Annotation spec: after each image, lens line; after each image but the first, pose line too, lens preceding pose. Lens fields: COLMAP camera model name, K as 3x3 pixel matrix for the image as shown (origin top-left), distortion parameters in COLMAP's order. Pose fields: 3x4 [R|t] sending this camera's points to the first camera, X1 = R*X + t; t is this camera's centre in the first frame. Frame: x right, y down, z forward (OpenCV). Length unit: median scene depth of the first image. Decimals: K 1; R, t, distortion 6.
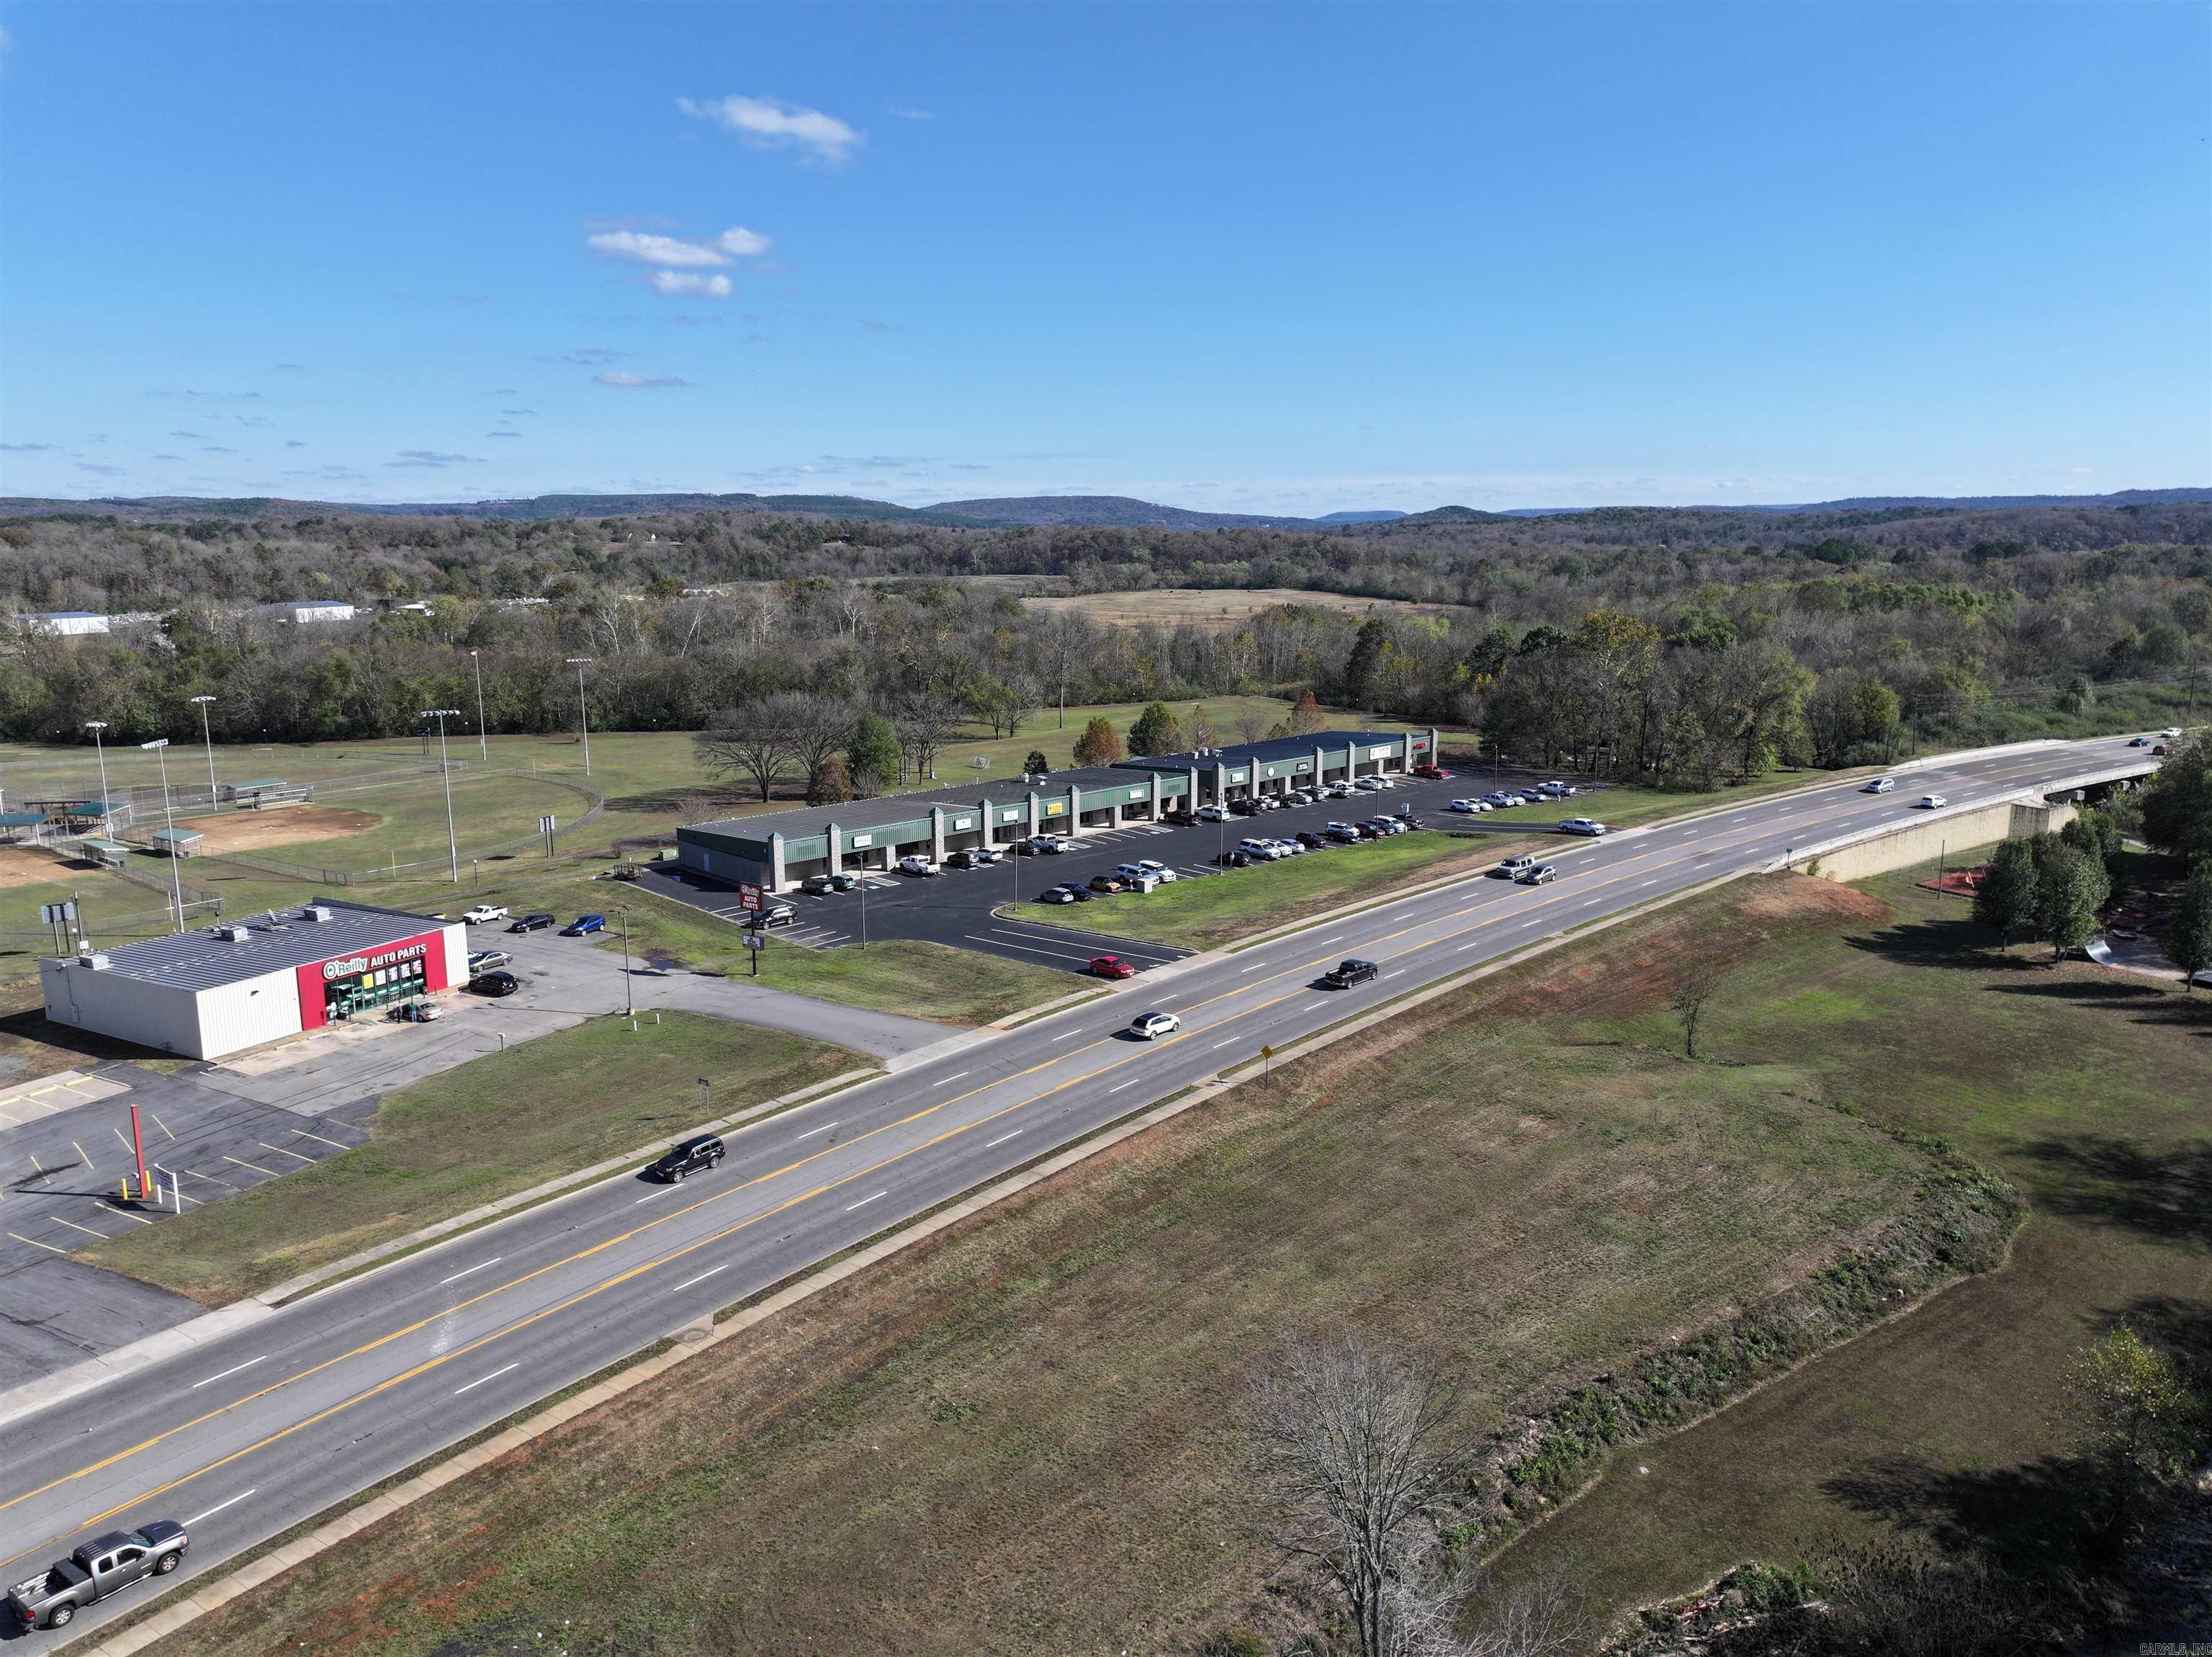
lens RADIAL K [[1554.5, 0, 1114.6], [0, 1554.5, 817.2], [0, 0, 1]] dist [-0.004685, 0.020474]
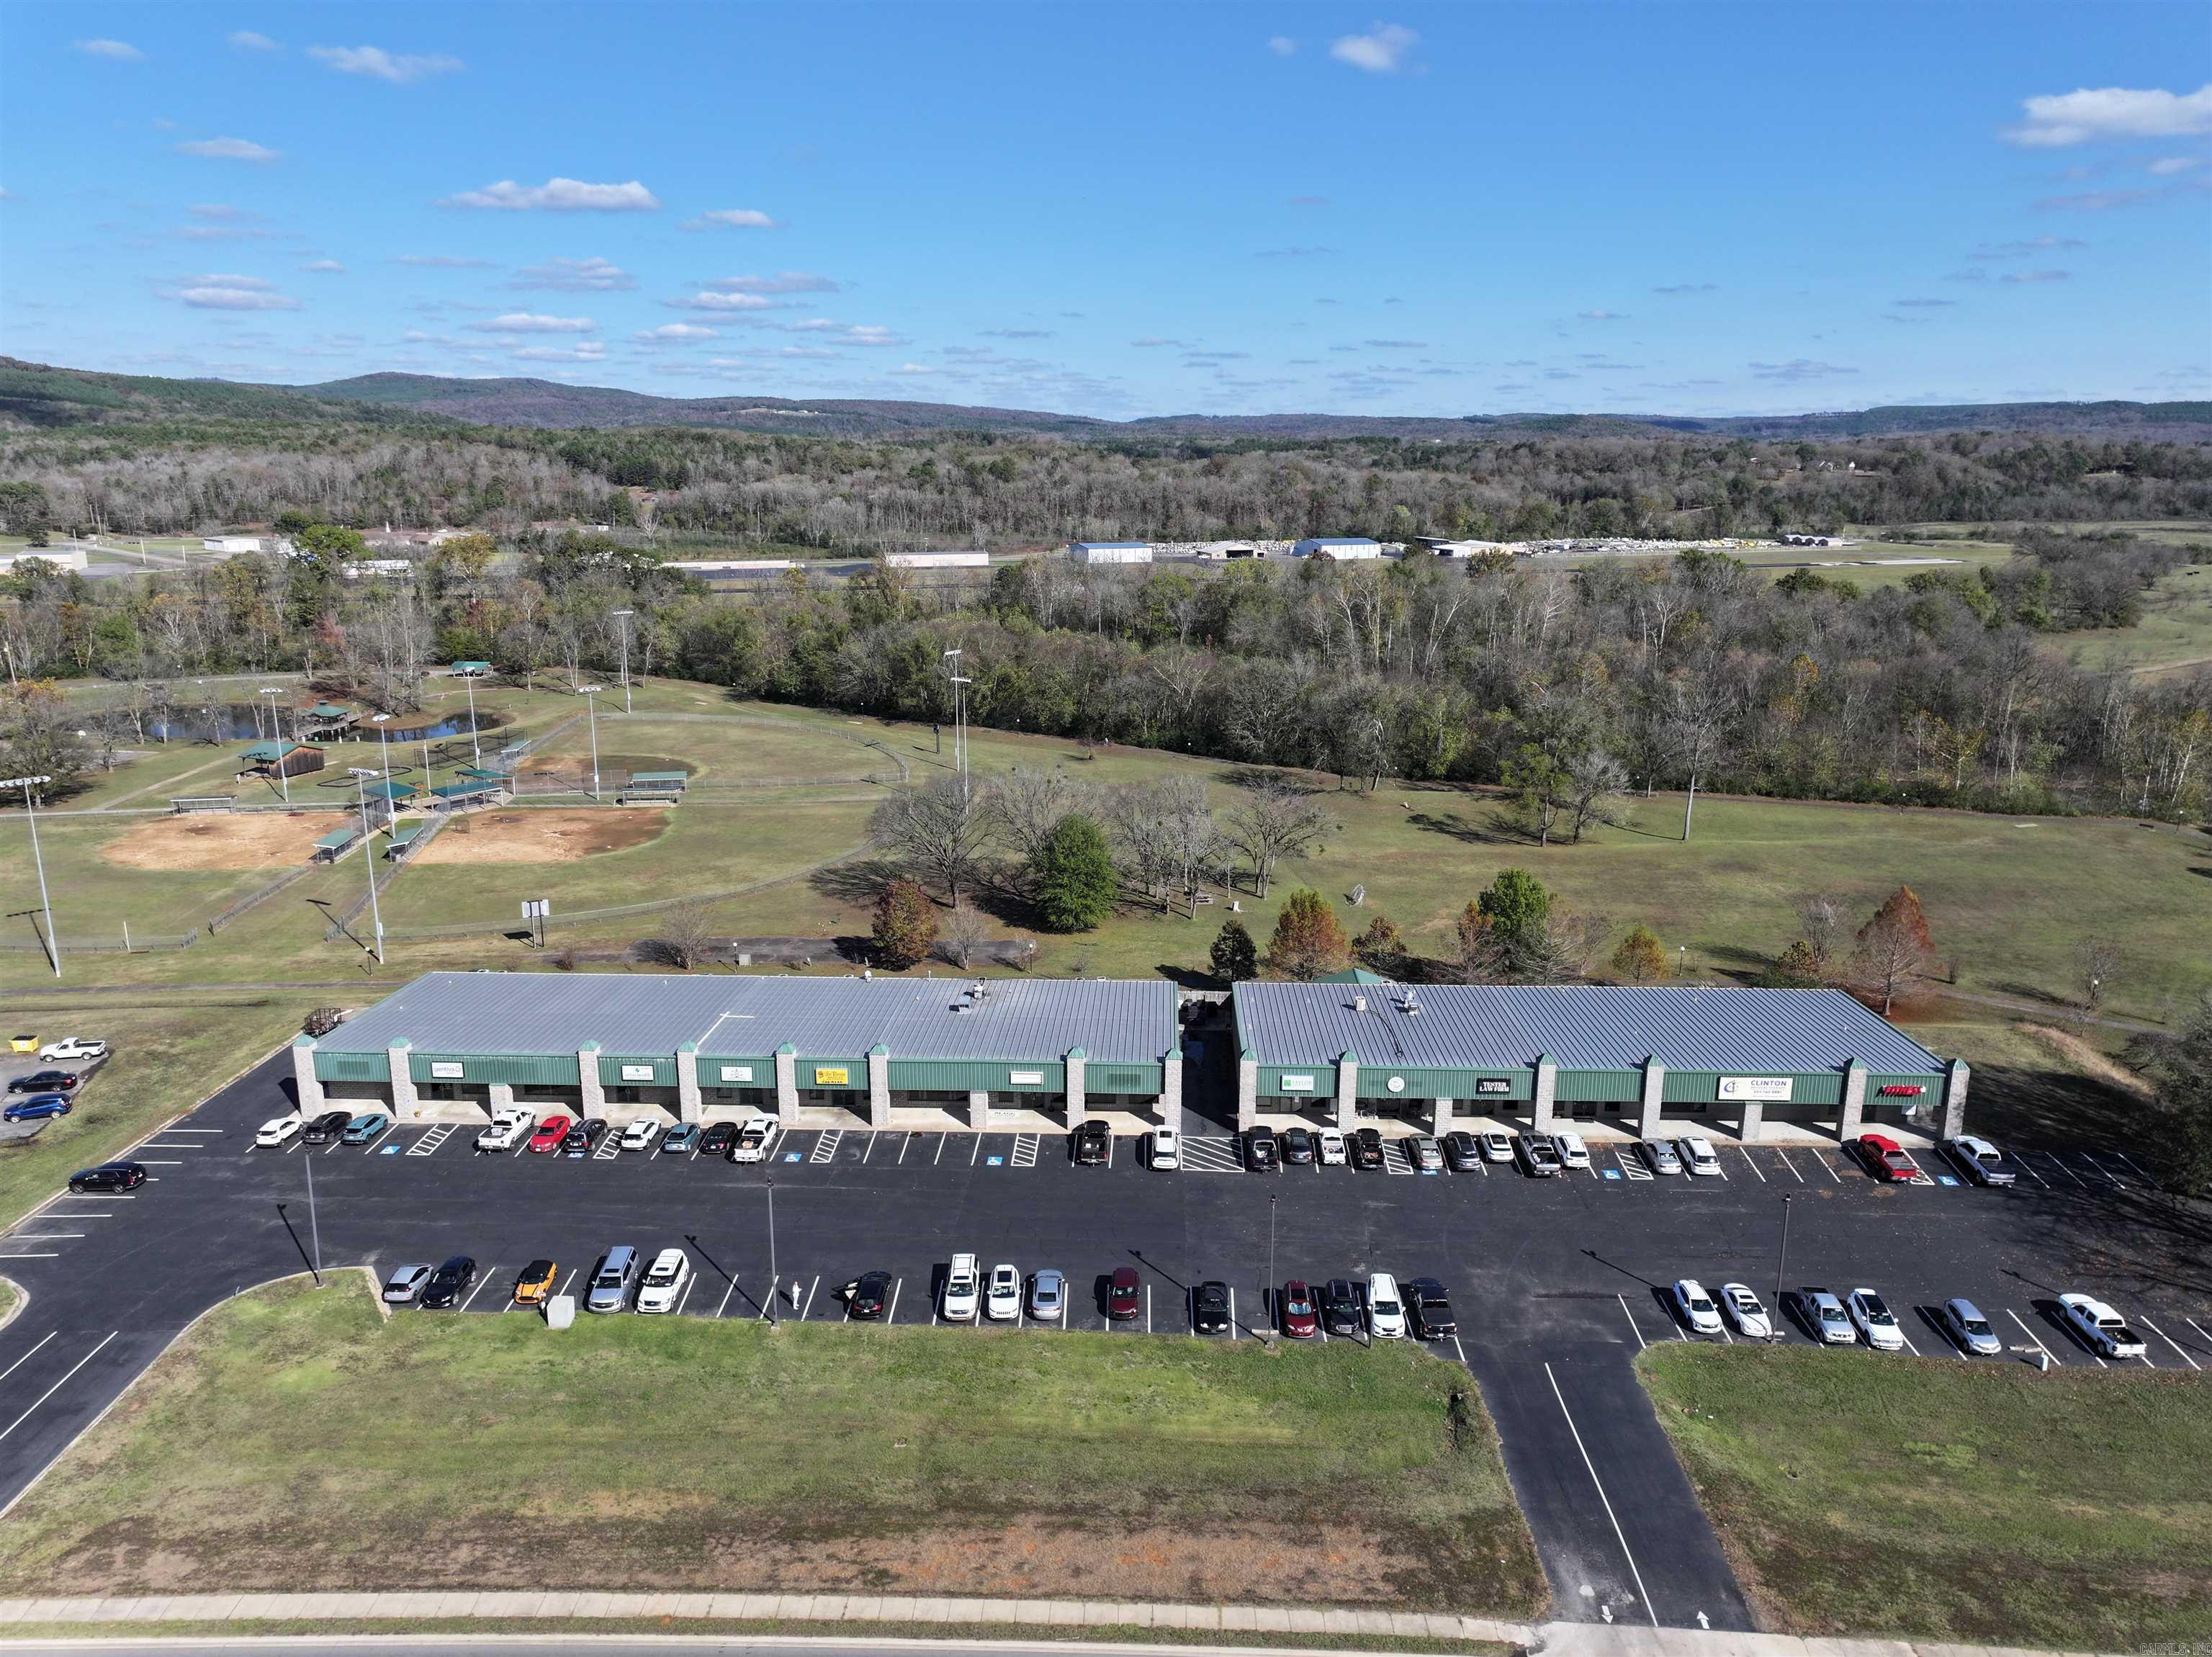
lens RADIAL K [[1554.5, 0, 1114.6], [0, 1554.5, 817.2], [0, 0, 1]] dist [-0.004685, 0.020474]
pose [[0.692064, 0.173935, -0.700567, 0.391329], [-0.135327, 0.984590, 0.110767, -0.164739], [0.709038, 0.018148, 0.704937, 0.587094]]
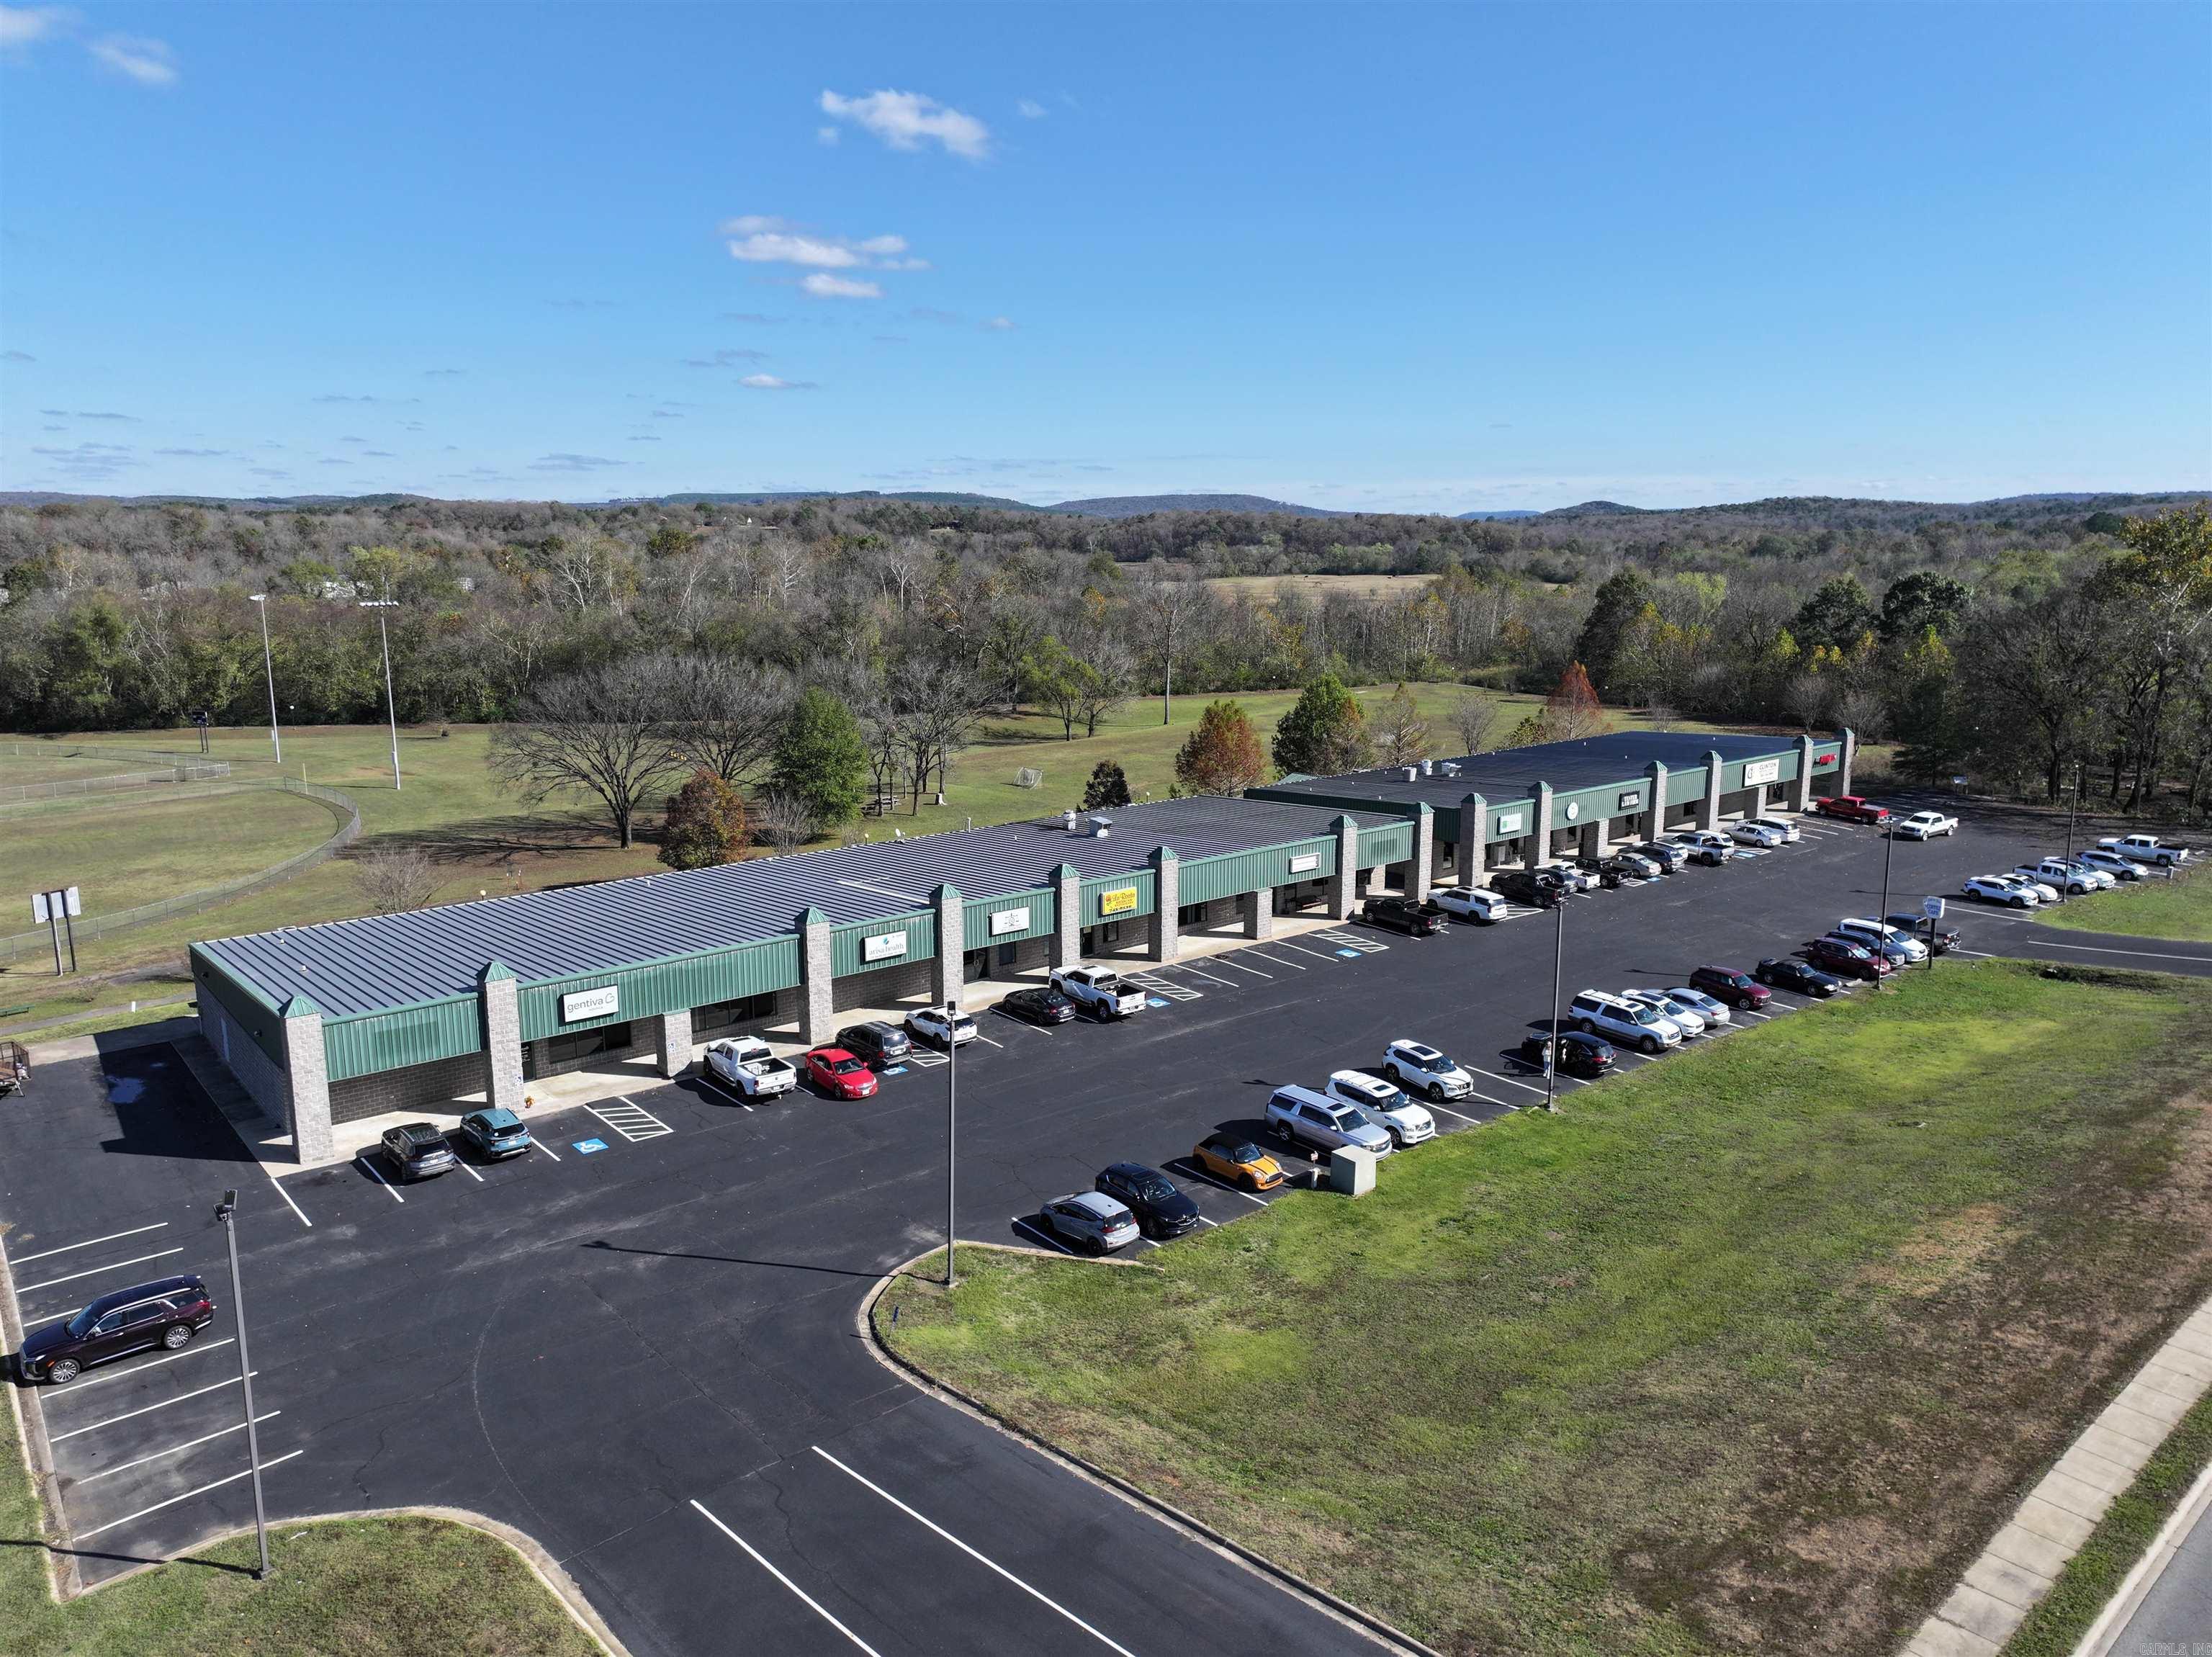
lens RADIAL K [[1554.5, 0, 1114.6], [0, 1554.5, 817.2], [0, 0, 1]] dist [-0.004685, 0.020474]
pose [[0.996830, 0.014923, -0.078154, -0.005852], [-0.015037, 0.999887, -0.000876, -0.025171], [0.078132, 0.002049, 0.996941, 0.511342]]
